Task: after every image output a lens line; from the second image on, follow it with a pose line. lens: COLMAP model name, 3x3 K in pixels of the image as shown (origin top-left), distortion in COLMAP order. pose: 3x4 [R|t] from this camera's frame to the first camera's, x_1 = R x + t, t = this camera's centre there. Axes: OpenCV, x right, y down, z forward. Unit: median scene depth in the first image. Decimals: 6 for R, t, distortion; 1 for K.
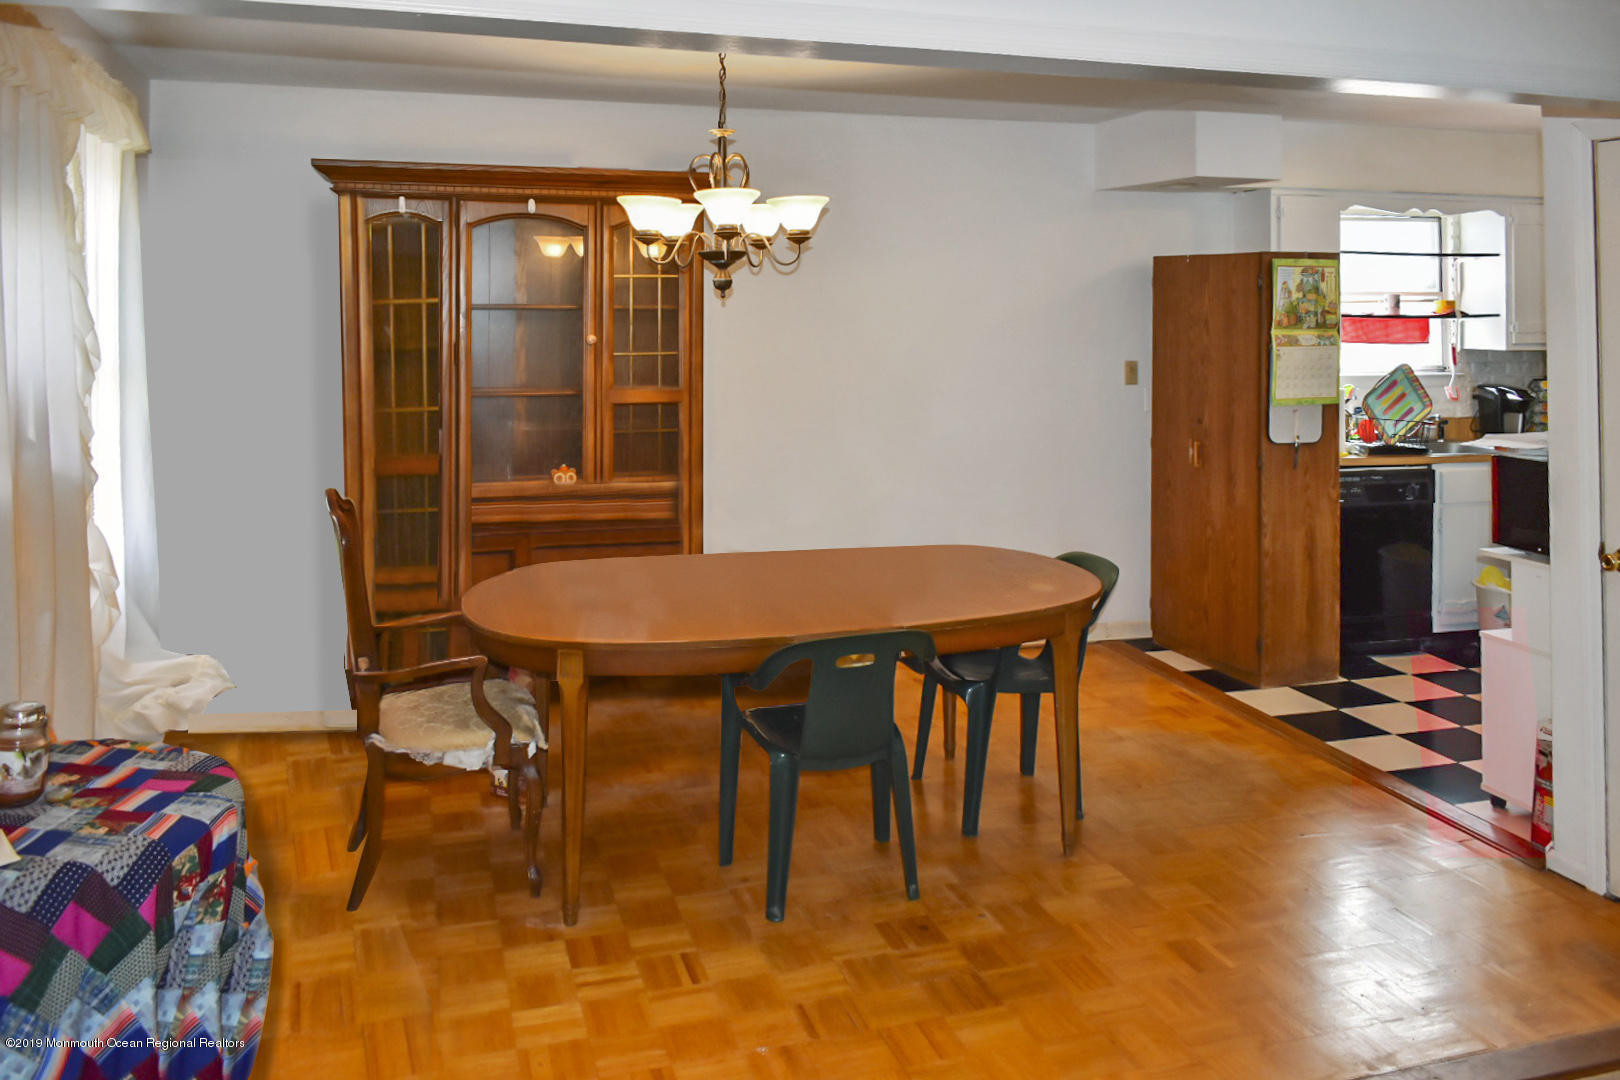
lens RADIAL K [[1259.2, 0, 812.9], [0, 1259.2, 308.1], [0, 0, 1]] dist [0.027274, -0.008857]
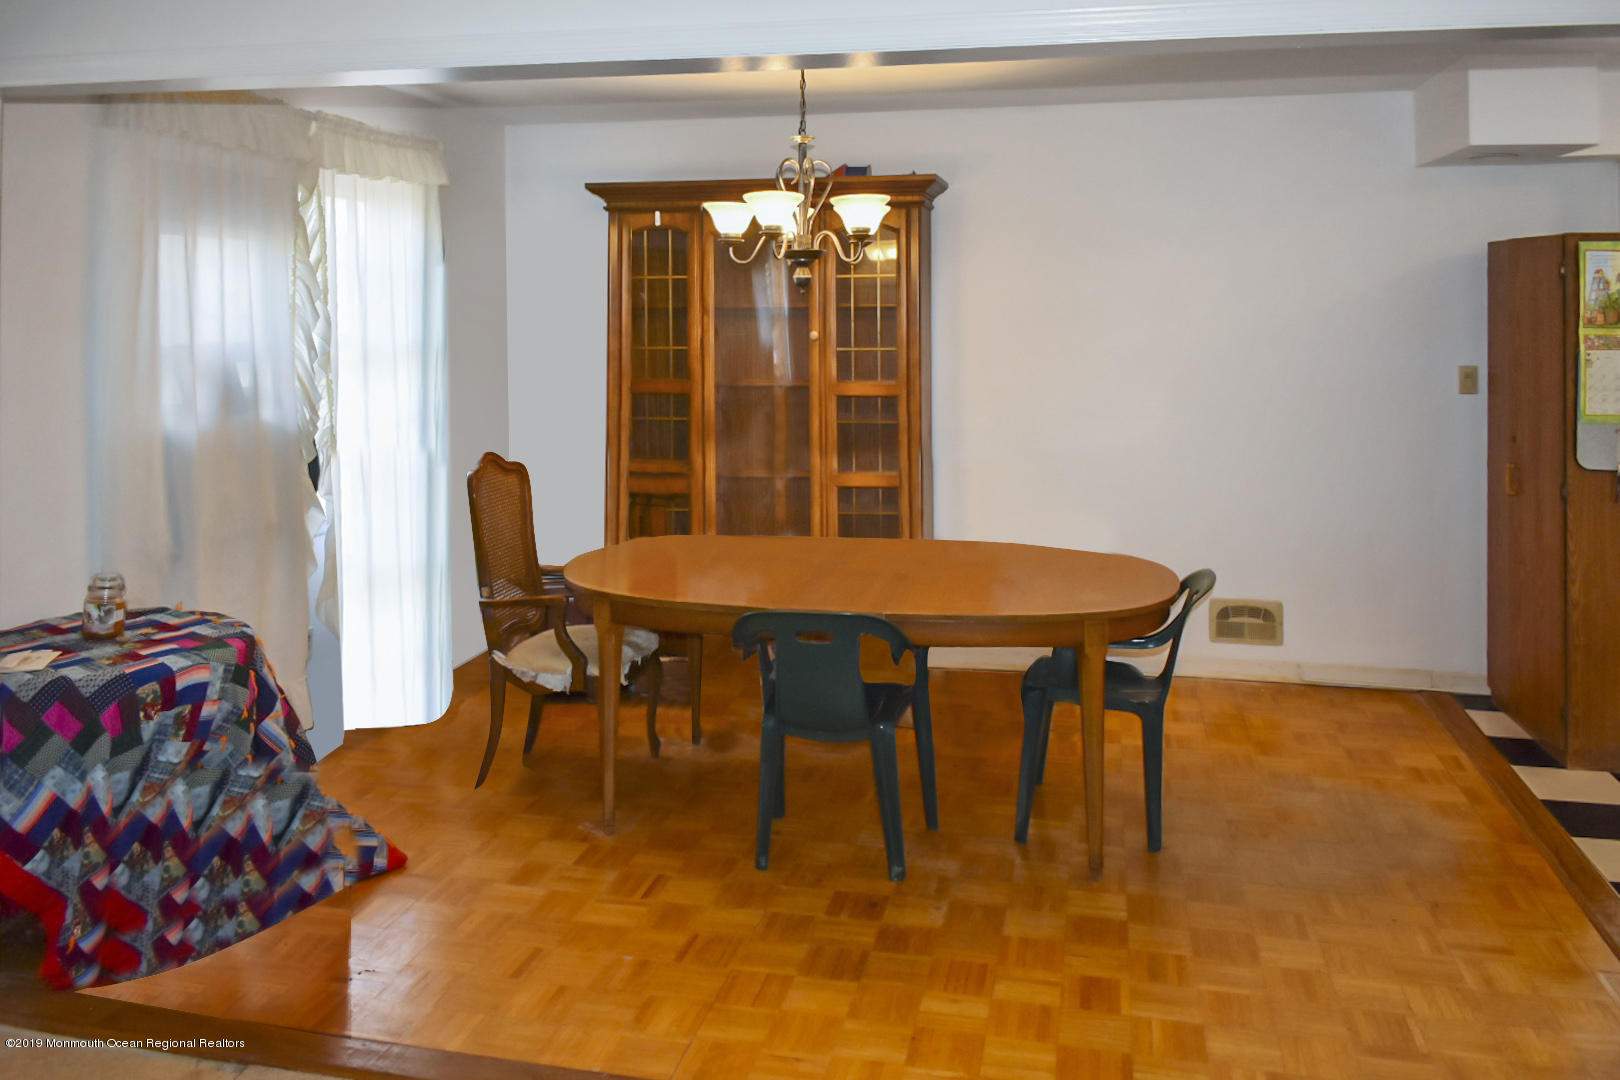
lens RADIAL K [[1251.5, 0, 809.8], [0, 1251.5, 328.4], [0, 0, 1]] dist [0.008152, 0.010858]
pose [[0.873612, 0.003311, -0.486612, 0.359654], [0.002294, 0.999938, 0.010922, 0.007520], [0.486617, -0.010658, 0.873550, 0.062186]]
